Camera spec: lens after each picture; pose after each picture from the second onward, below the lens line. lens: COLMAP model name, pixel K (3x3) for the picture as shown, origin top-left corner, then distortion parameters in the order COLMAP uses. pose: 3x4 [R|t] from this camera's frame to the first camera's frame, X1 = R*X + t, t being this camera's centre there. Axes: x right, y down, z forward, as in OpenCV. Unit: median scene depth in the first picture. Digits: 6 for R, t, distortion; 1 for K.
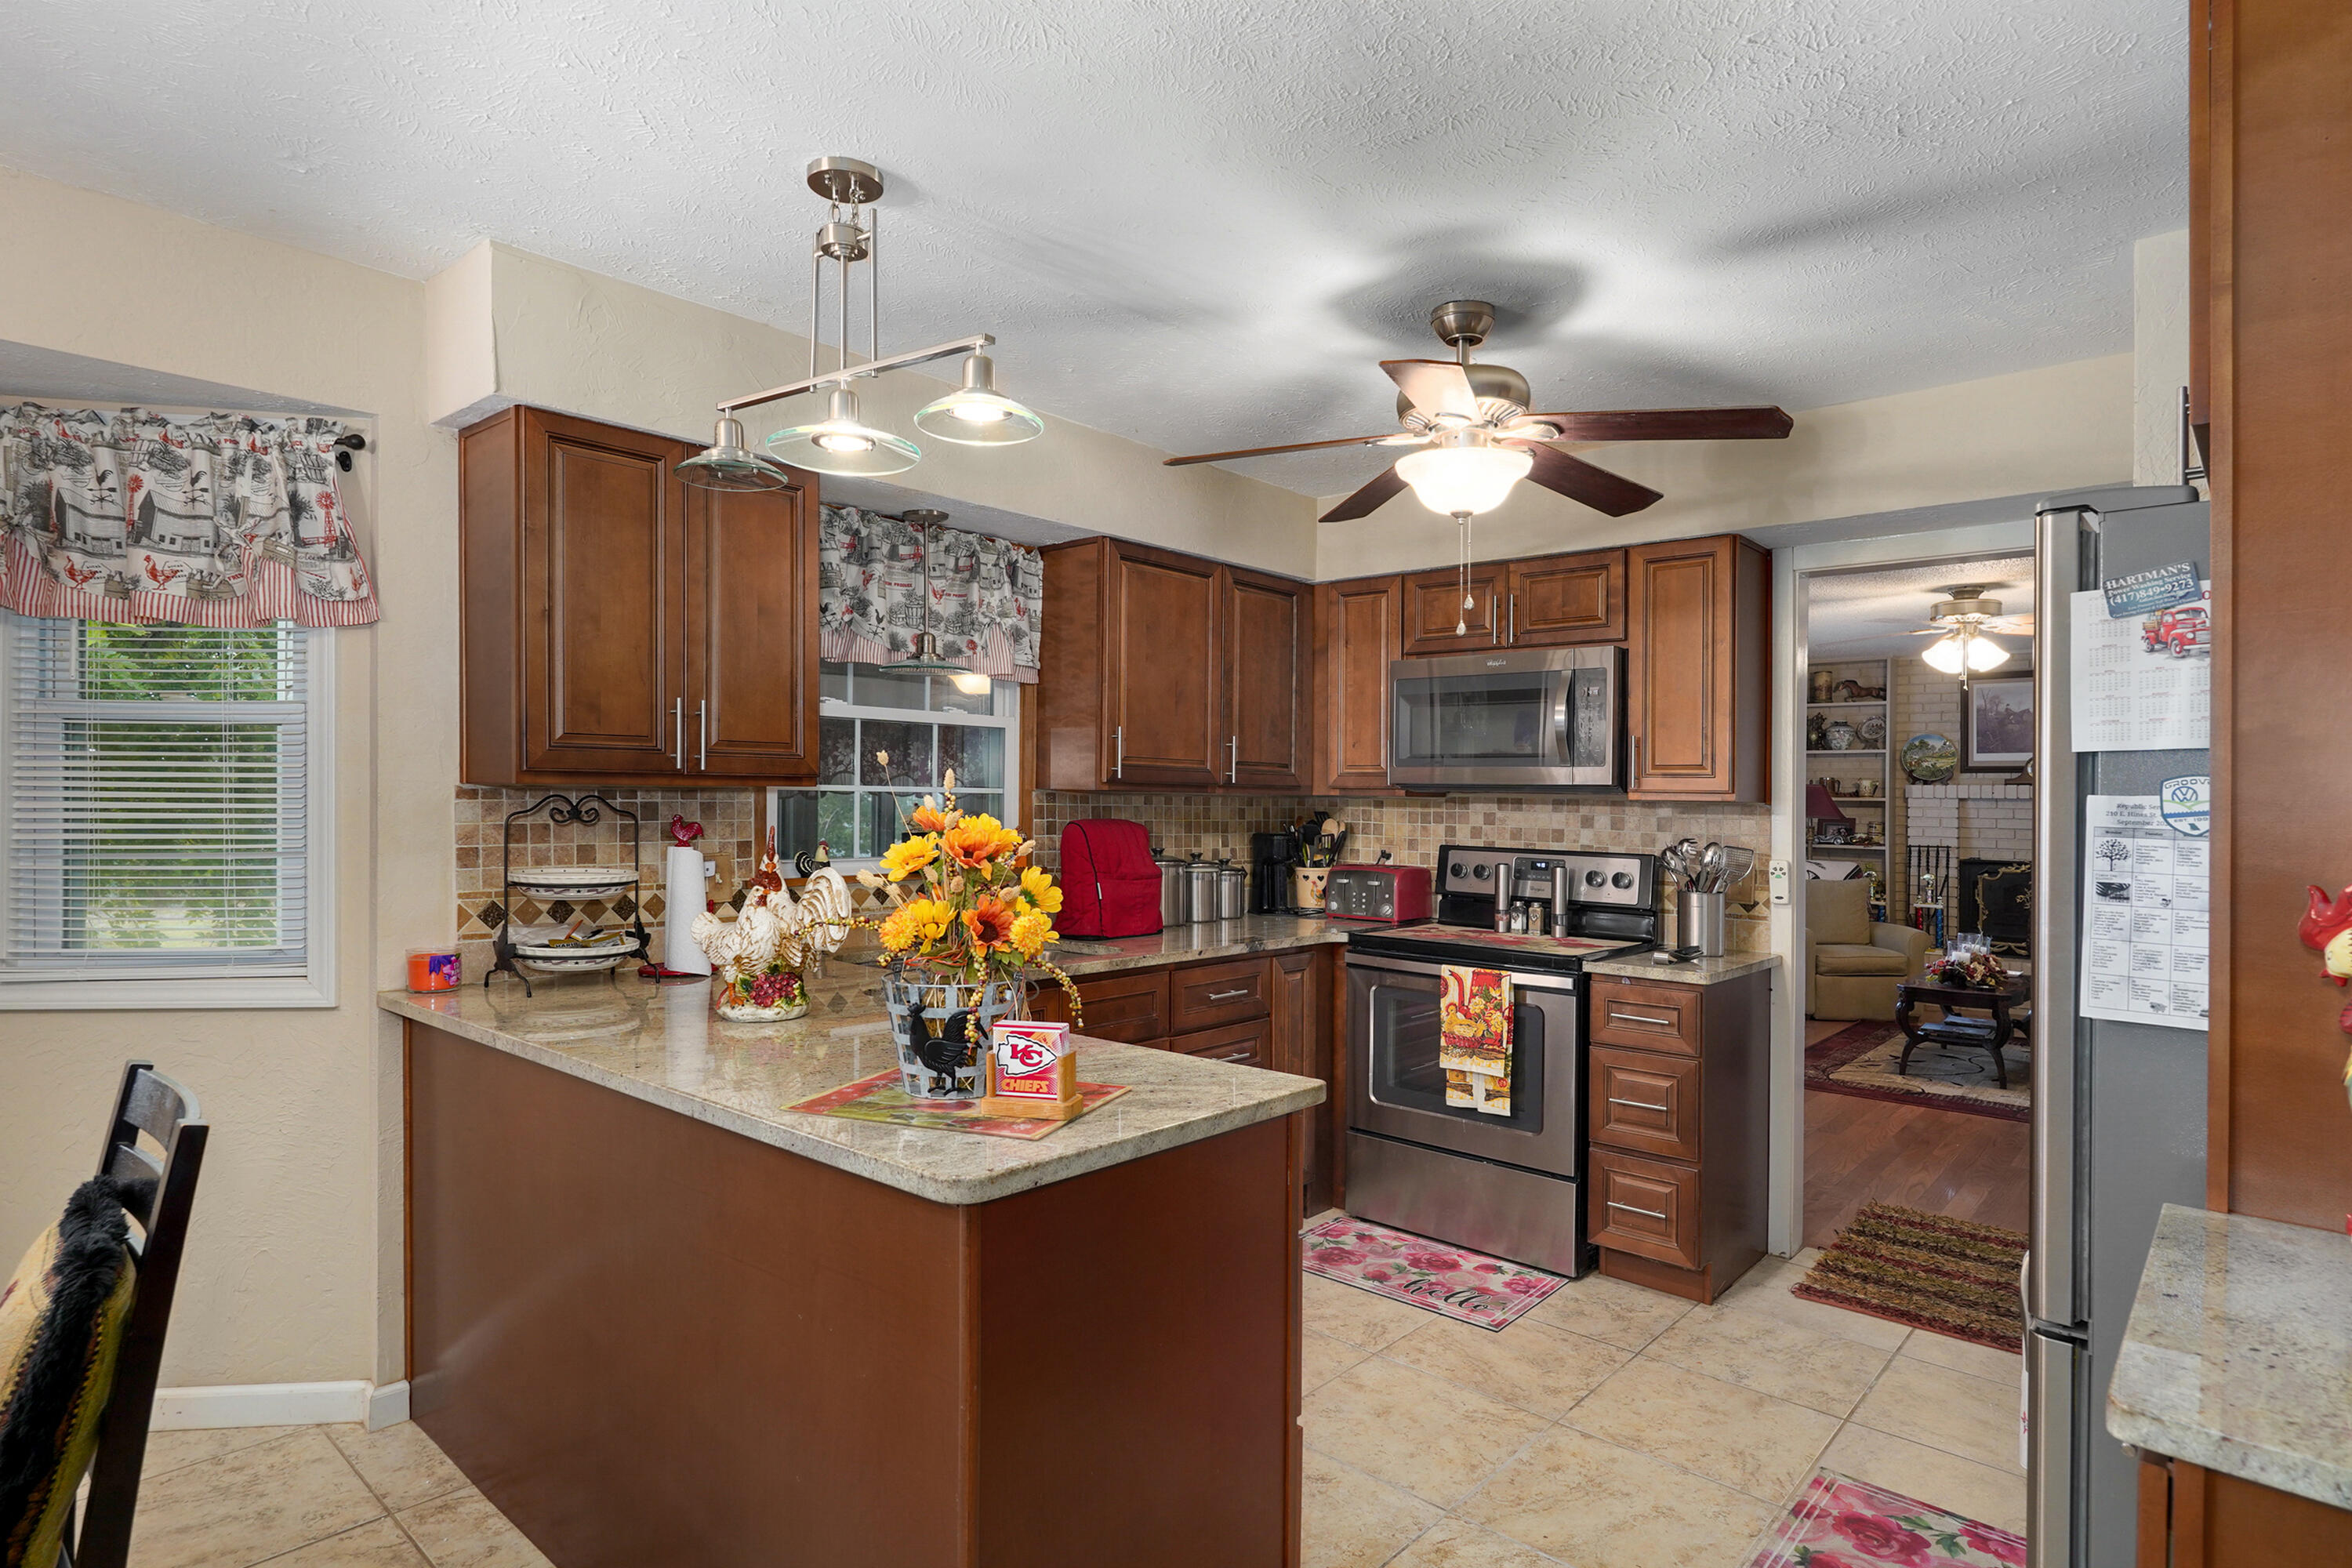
lens RADIAL K [[1255.9, 0, 1054.4], [0, 1255.9, 789.2], [0, 0, 1]] dist [-0.006849, 0.000191]
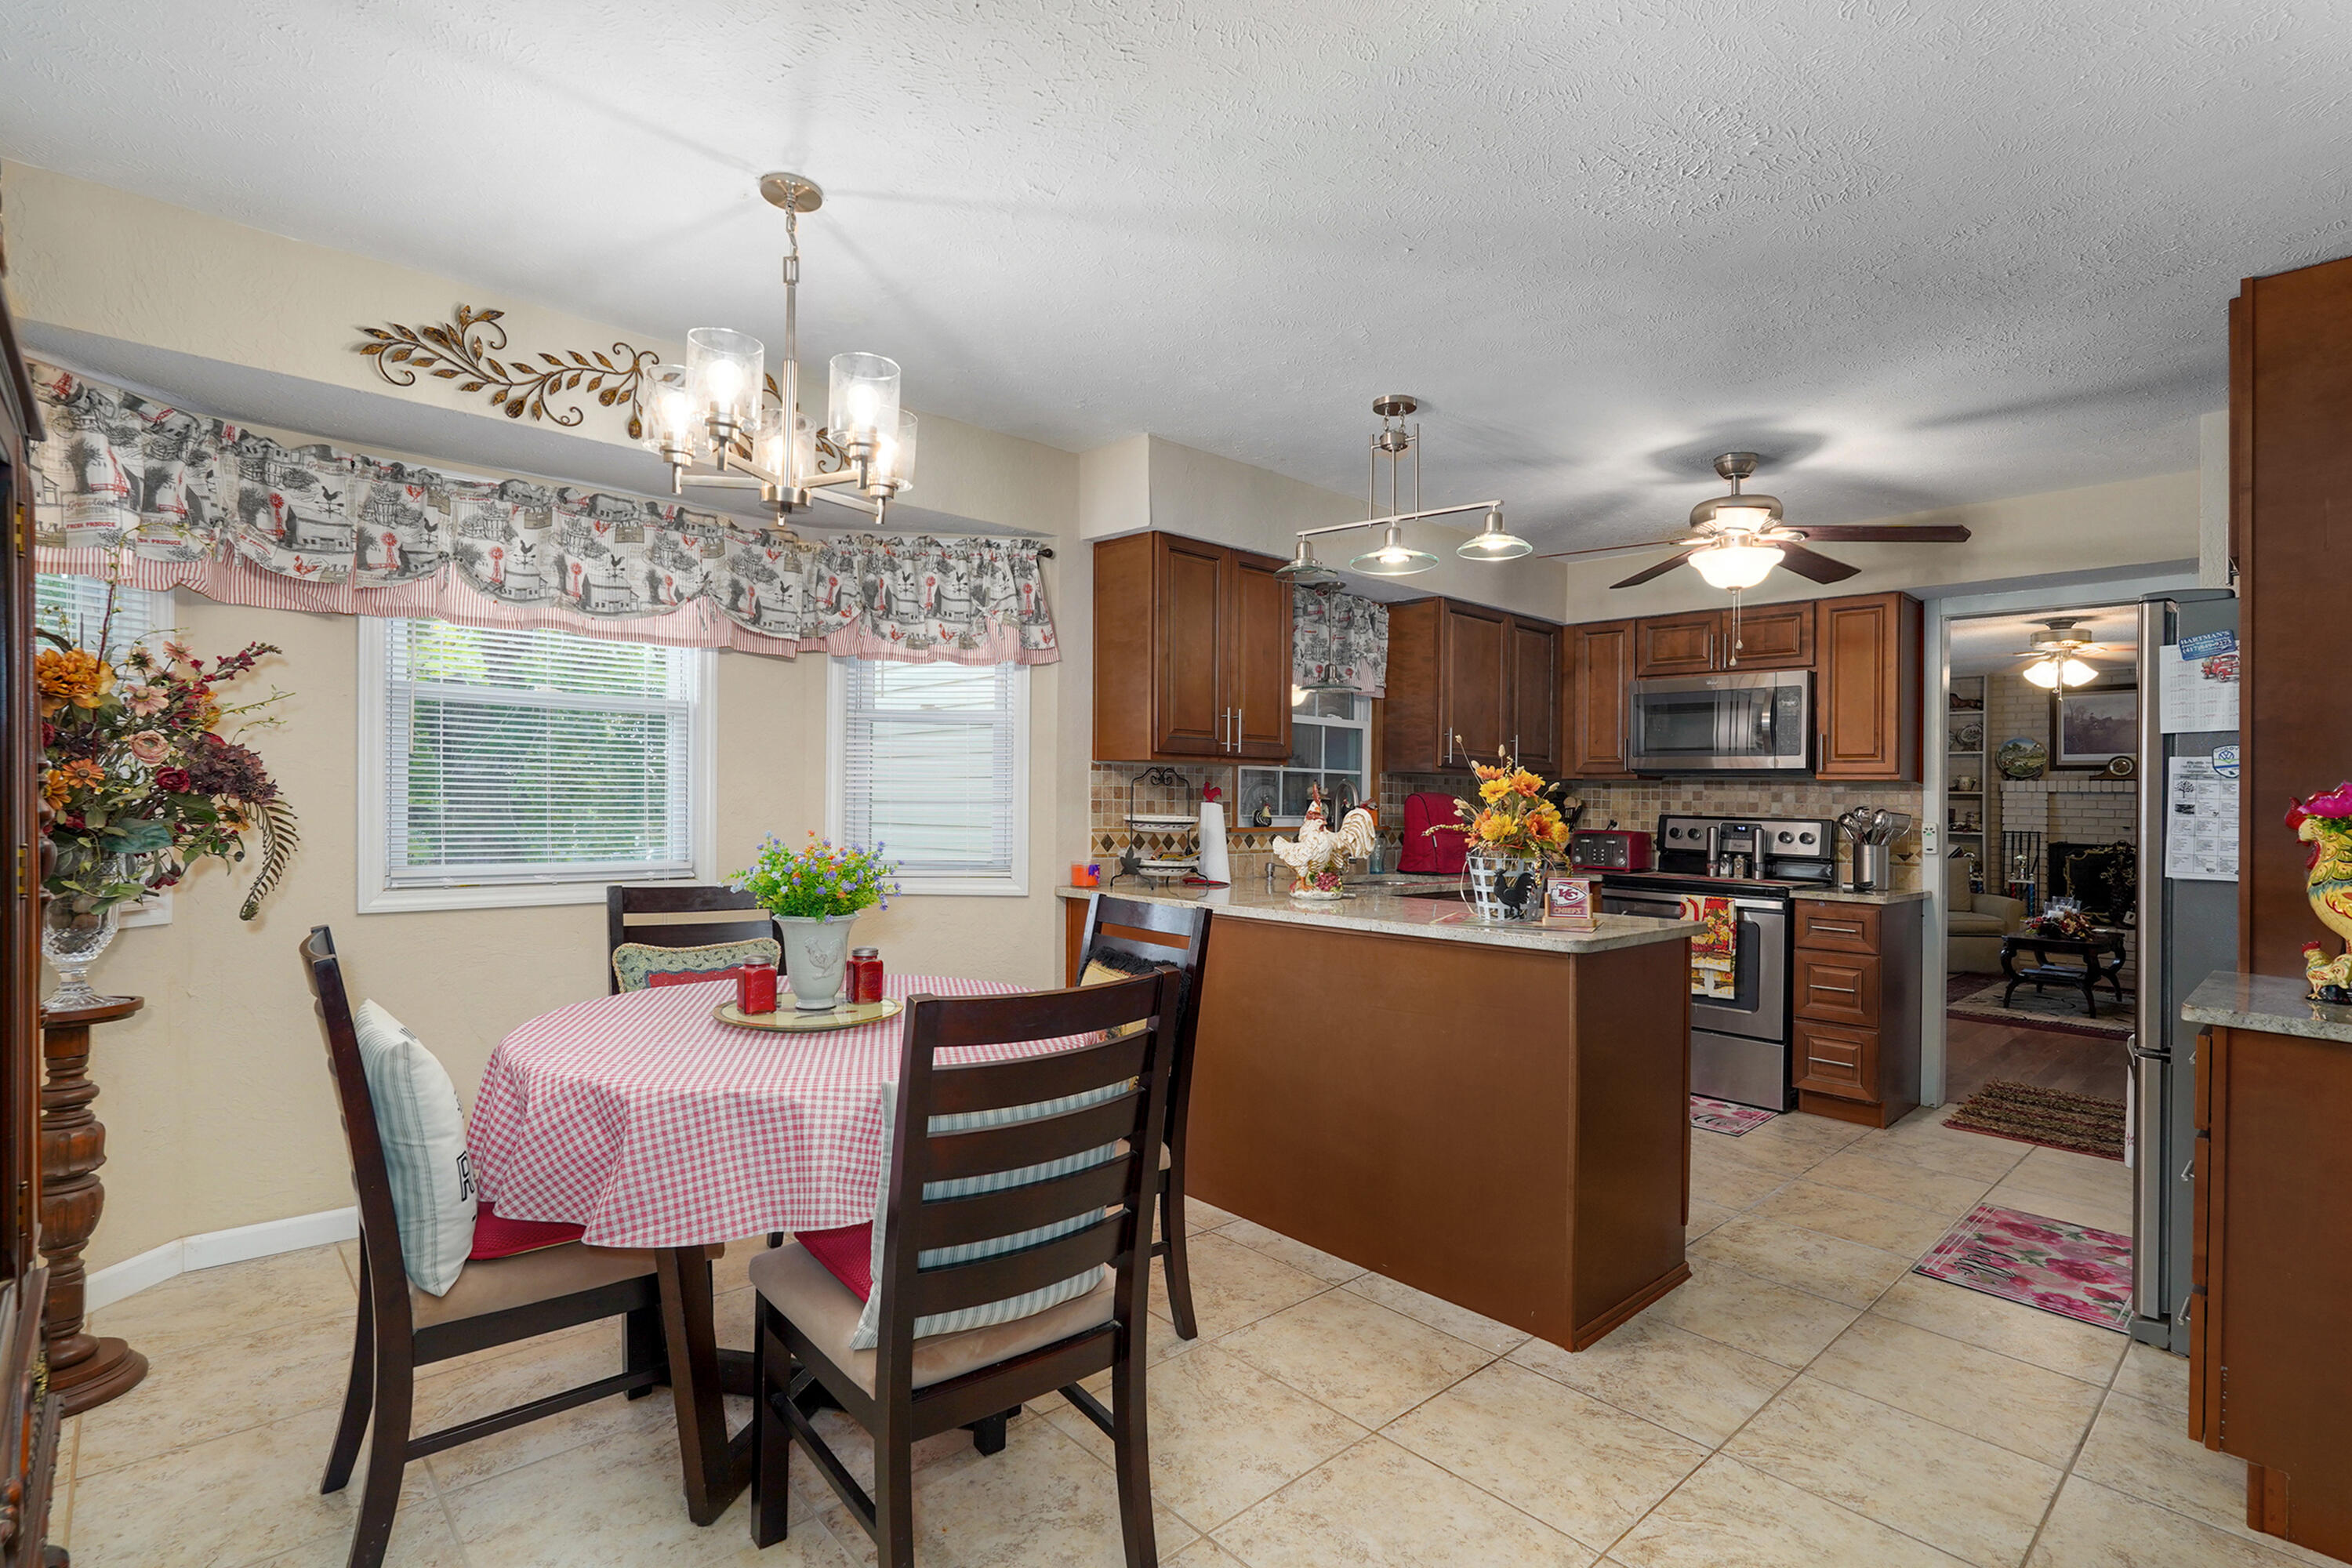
lens RADIAL K [[1120.1, 0, 1075.9], [0, 1120.1, 788.8], [0, 0, 1]] dist [-0.010555, 0.001957]
pose [[0.996524, 0.002888, -0.083254, -0.271003], [-0.003199, 0.999988, -0.003606, 0.026730], [0.083243, 0.003860, 0.996522, -0.322306]]
